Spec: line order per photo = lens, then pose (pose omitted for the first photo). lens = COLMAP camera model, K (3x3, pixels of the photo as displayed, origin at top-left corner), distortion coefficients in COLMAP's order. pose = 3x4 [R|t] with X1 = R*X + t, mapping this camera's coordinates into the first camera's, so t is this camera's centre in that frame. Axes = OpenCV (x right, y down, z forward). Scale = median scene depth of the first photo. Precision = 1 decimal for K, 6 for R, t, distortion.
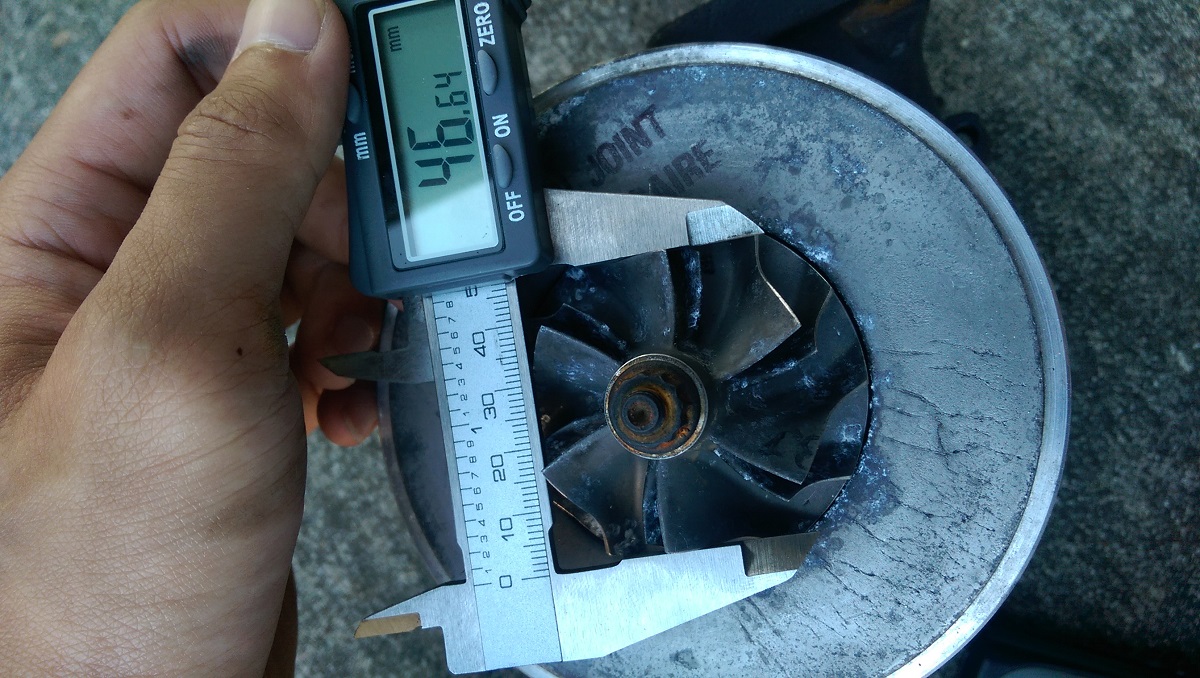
lens RADIAL K [[1100.4, 0, 600.0], [0, 1100.4, 339.0], [0, 0, 1]] dist [0.116674, -0.330494]
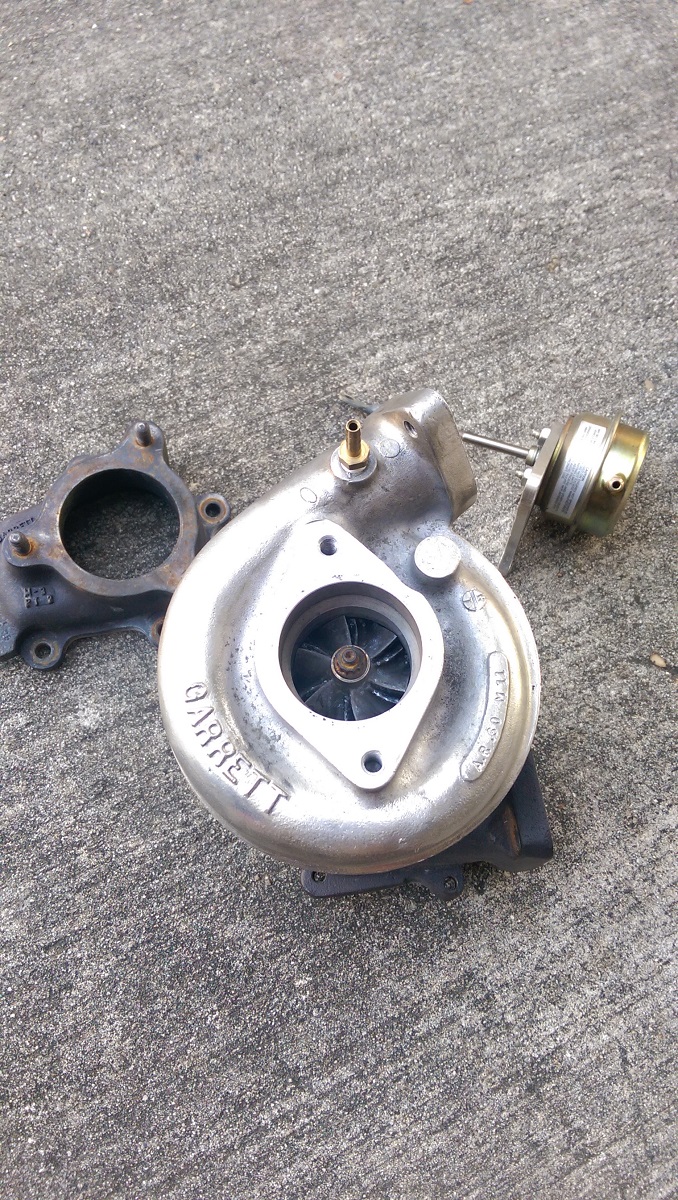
lens RADIAL K [[1100.4, 0, 339.0], [0, 1100.4, 600.0], [0, 0, 1]] dist [0.116674, -0.330494]
pose [[-0.229940, 0.971177, -0.062786, 0.029520], [-0.970672, -0.224213, 0.086741, -0.052755], [0.070163, 0.080890, 0.994250, -0.771356]]
